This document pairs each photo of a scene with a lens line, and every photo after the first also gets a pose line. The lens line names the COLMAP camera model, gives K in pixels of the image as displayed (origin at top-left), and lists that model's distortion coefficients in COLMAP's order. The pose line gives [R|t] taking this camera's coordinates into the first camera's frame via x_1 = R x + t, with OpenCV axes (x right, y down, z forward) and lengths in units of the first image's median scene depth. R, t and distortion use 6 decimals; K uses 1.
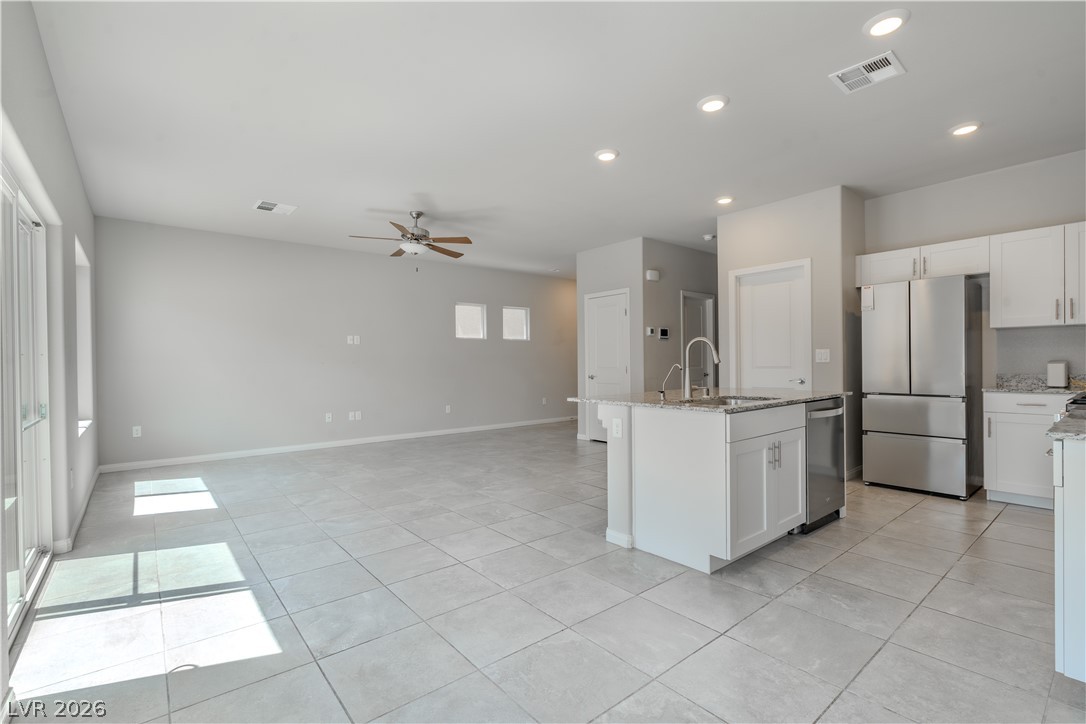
lens RADIAL K [[492.5, 0, 534.4], [0, 492.5, 364.6], [0, 0, 1]] dist [-0.006253, 0.001869]
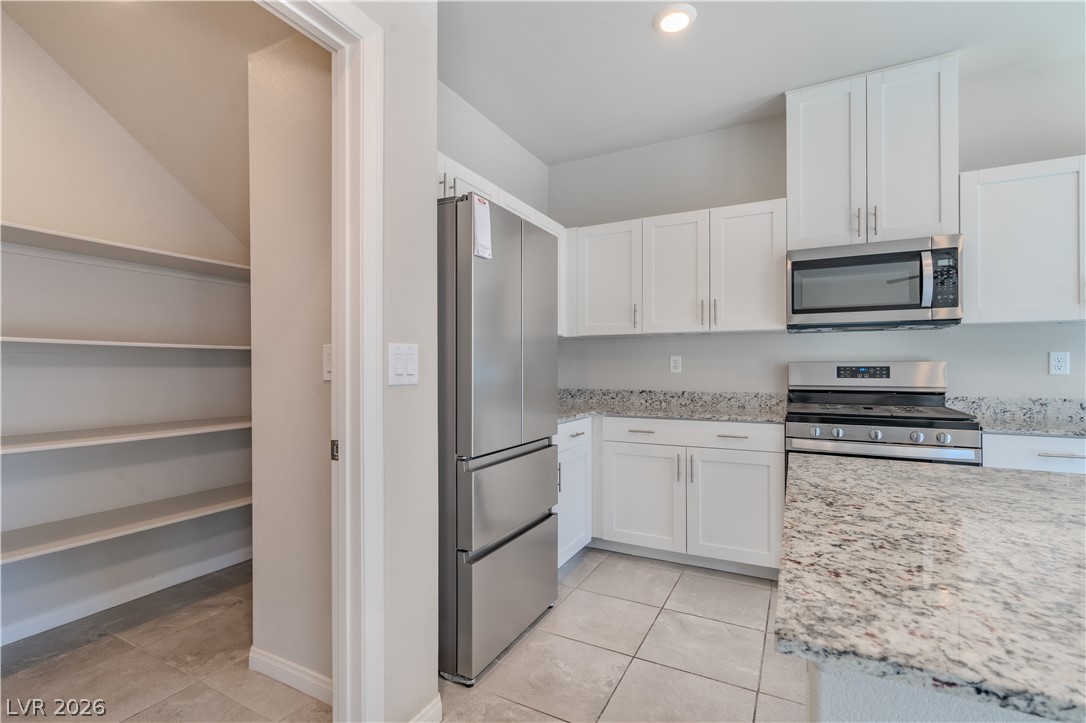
lens RADIAL K [[492.5, 0, 538.0], [0, 492.5, 367.7], [0, 0, 1]] dist [-0.006253, 0.001869]
pose [[-0.393513, 0.010996, 0.919253, 0.323234], [0.009441, 0.999924, -0.007920, -0.014678], [-0.919271, 0.005562, -0.393587, 1.275099]]
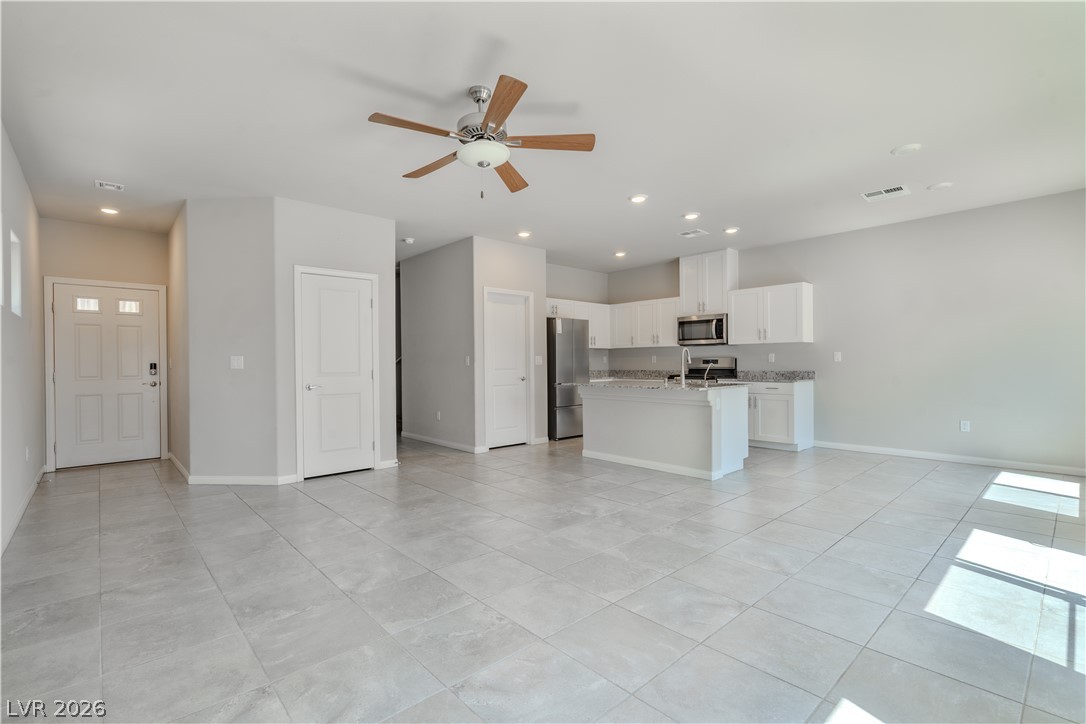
lens RADIAL K [[492.5, 0, 538.2], [0, 492.5, 363.4], [0, 0, 1]] dist [-0.006253, 0.001869]
pose [[-0.055928, 0.011042, 0.998374, -1.086289], [0.014110, 0.999848, -0.010268, 0.007021], [-0.998335, 0.013513, -0.056075, 1.323219]]
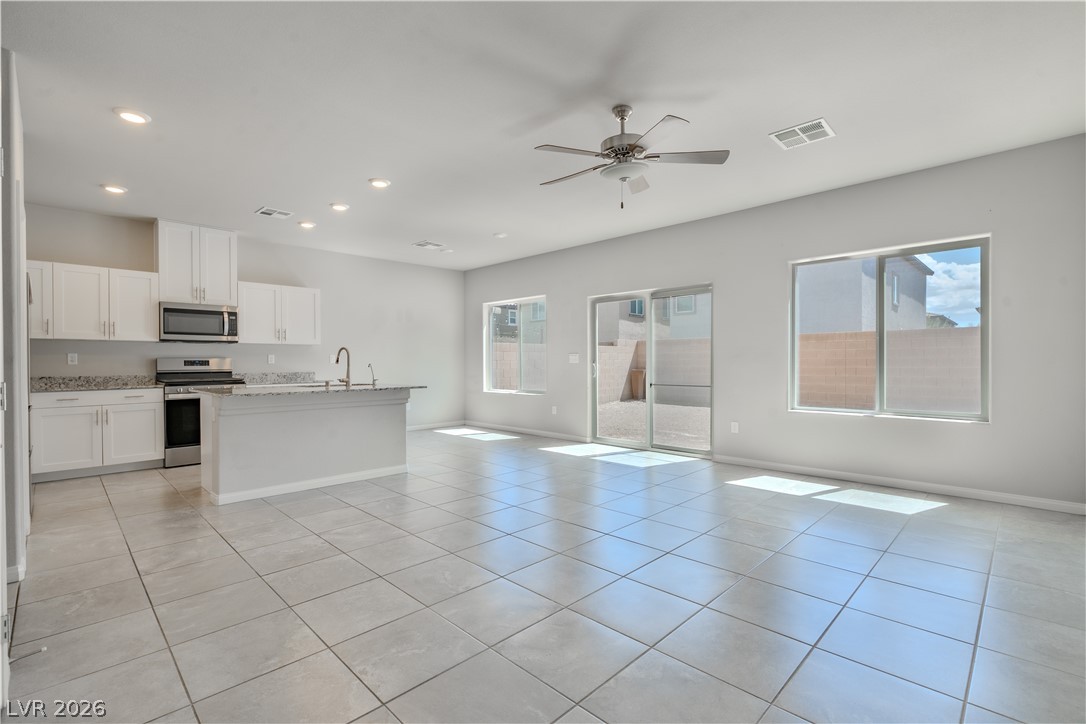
lens RADIAL K [[492.5, 0, 536.3], [0, 492.5, 363.6], [0, 0, 1]] dist [-0.006253, 0.001869]
pose [[-0.994562, 0.016056, -0.102902, -0.091380], [0.015193, 0.999843, 0.009166, -0.005694], [0.103033, 0.007553, -0.994649, 2.177459]]
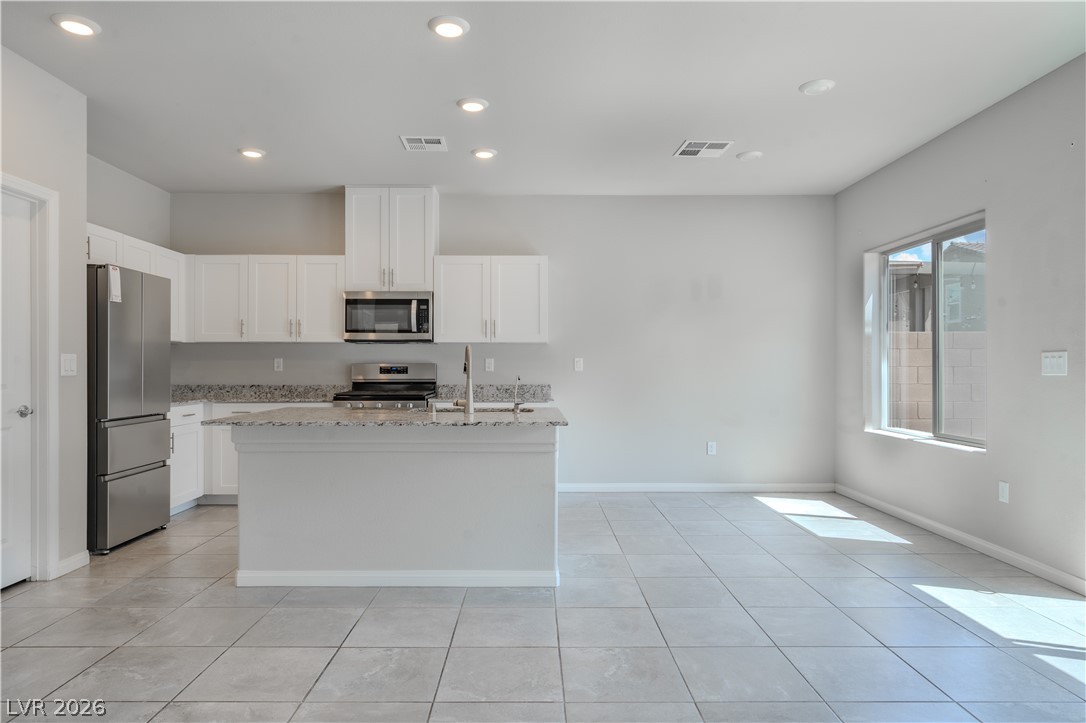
lens RADIAL K [[667.1, 0, 535.8], [0, 667.1, 365.8], [0, 0, 1]] dist [0.006868, 0.000773]
pose [[-0.782659, 0.012065, 0.622334, -0.435365], [0.011341, 0.999923, -0.005122, -0.007621], [-0.622348, 0.003049, -0.782735, 1.564066]]
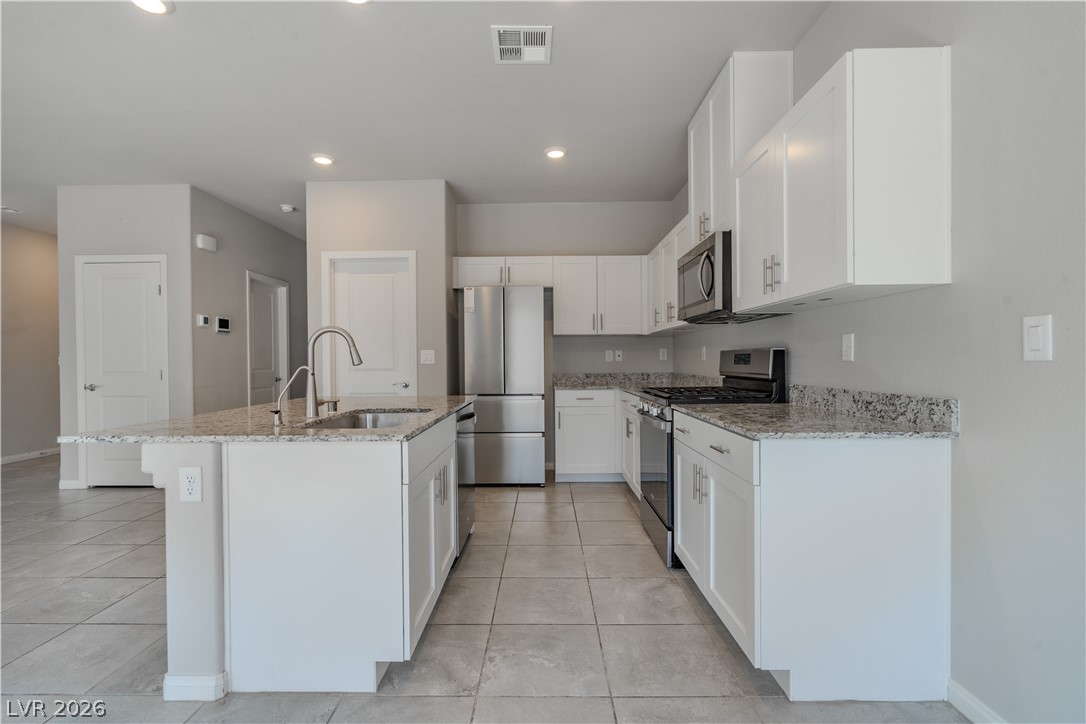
lens RADIAL K [[492.5, 0, 535.7], [0, 492.5, 364.4], [0, 0, 1]] dist [-0.006253, 0.001869]
pose [[0.641293, -0.000143, 0.767296, -0.002077], [0.003993, 0.999987, -0.003151, -0.000070], [-0.767286, 0.005085, 0.641285, 0.292397]]
